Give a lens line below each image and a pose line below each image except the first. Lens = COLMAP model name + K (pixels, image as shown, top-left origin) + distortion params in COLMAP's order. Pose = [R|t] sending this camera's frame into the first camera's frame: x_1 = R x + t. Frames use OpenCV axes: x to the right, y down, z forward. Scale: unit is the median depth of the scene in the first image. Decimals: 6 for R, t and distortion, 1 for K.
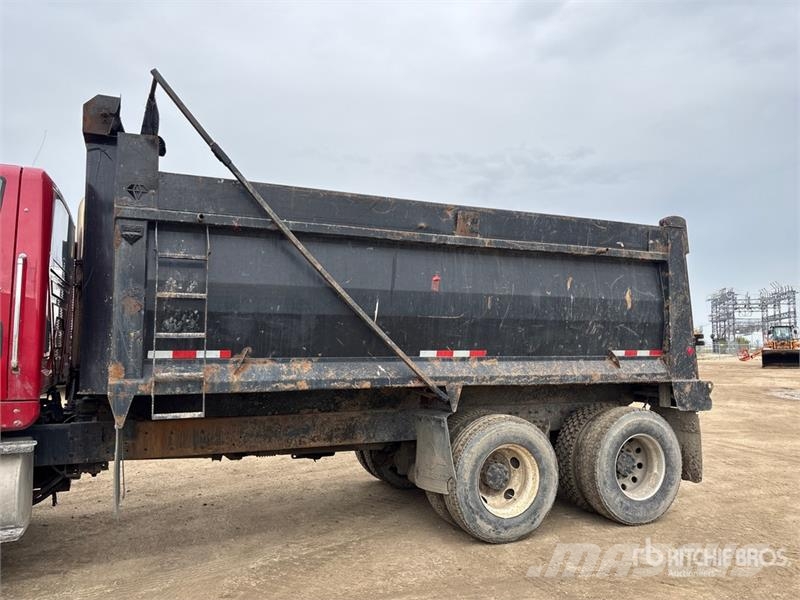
lens RADIAL K [[596.9, 0, 396.3], [0, 596.9, 297.1], [0, 0, 1]] dist [0.047563, -0.045471]
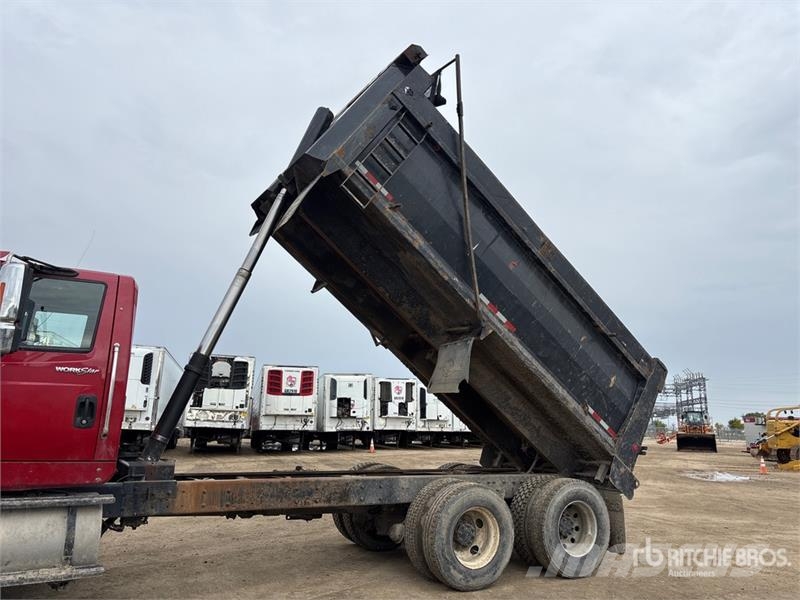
lens RADIAL K [[596.9, 0, 390.4], [0, 596.9, 298.0], [0, 0, 1]] dist [0.047563, -0.045471]
pose [[0.993940, 0.046583, 0.099567, -0.125818], [-0.034240, 0.991906, -0.122267, -0.022562], [-0.104456, 0.118117, 0.987490, -0.242089]]
